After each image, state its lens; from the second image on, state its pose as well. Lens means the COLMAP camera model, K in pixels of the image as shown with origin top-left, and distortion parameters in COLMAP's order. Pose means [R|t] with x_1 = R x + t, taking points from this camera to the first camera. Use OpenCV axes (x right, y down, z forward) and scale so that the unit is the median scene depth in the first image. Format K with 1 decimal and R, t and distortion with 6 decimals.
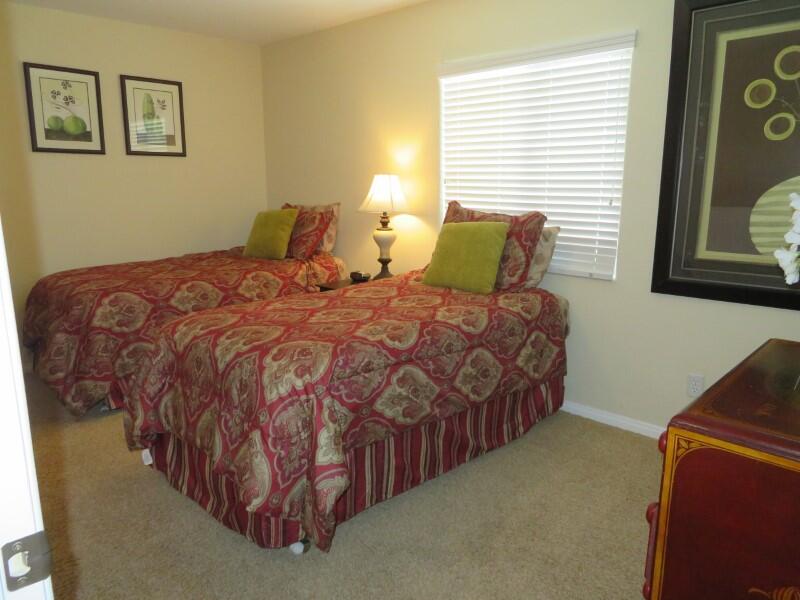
lens RADIAL K [[573.6, 0, 400.0], [0, 573.6, 300.0], [0, 0, 1]] dist [0.004707, -0.001046]
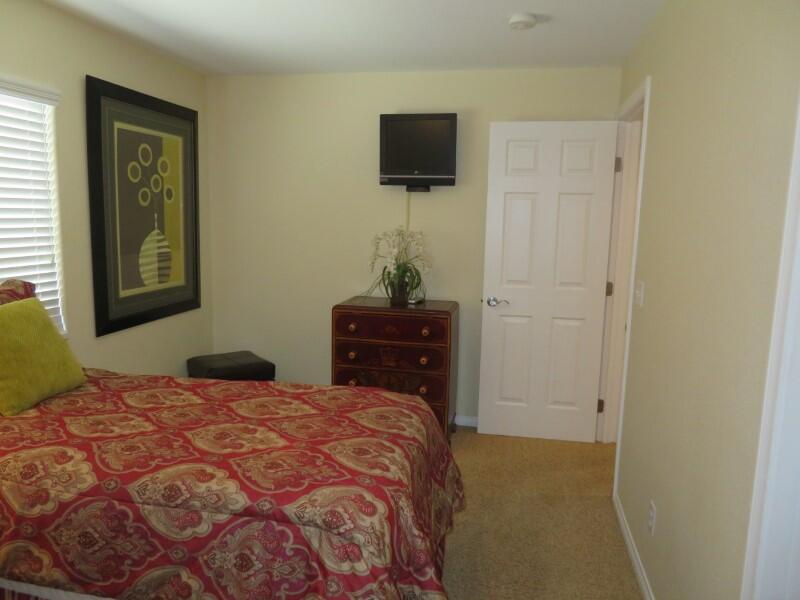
lens RADIAL K [[573.6, 0, 400.0], [0, 573.6, 300.0], [0, 0, 1]] dist [0.004707, -0.001046]
pose [[-0.539397, -0.134908, 0.831175, -0.871962], [0.153208, 0.954883, 0.254412, -0.308111], [-0.827997, 0.264572, -0.494392, 1.193276]]
